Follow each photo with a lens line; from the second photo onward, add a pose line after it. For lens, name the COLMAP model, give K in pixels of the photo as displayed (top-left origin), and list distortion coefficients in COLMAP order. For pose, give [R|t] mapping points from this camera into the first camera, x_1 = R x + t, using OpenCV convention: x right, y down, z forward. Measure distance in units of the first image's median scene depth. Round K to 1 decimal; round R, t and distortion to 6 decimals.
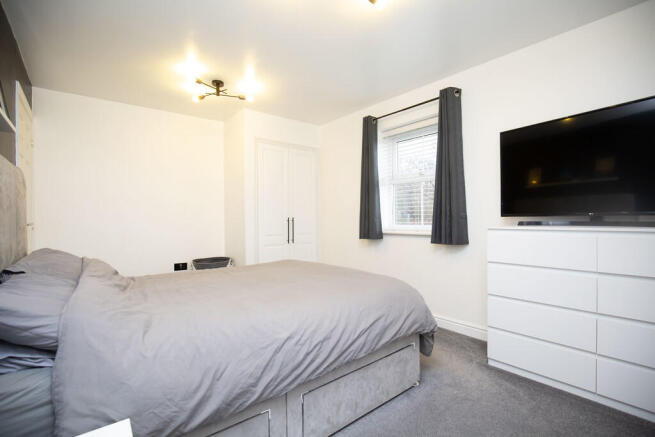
lens RADIAL K [[300.5, 0, 327.5], [0, 300.5, 218.5], [0, 0, 1]] dist [-0.025728, 0.000178]
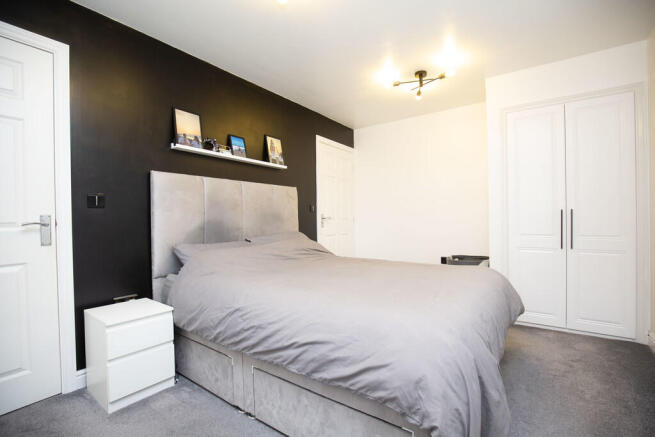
lens RADIAL K [[300.5, 0, 327.5], [0, 300.5, 218.5], [0, 0, 1]] dist [-0.025728, 0.000178]
pose [[0.249075, 0.004081, -0.968476, 0.962839], [0.011021, 0.999914, 0.007048, 0.016115], [0.968422, -0.012429, 0.249008, 0.878558]]
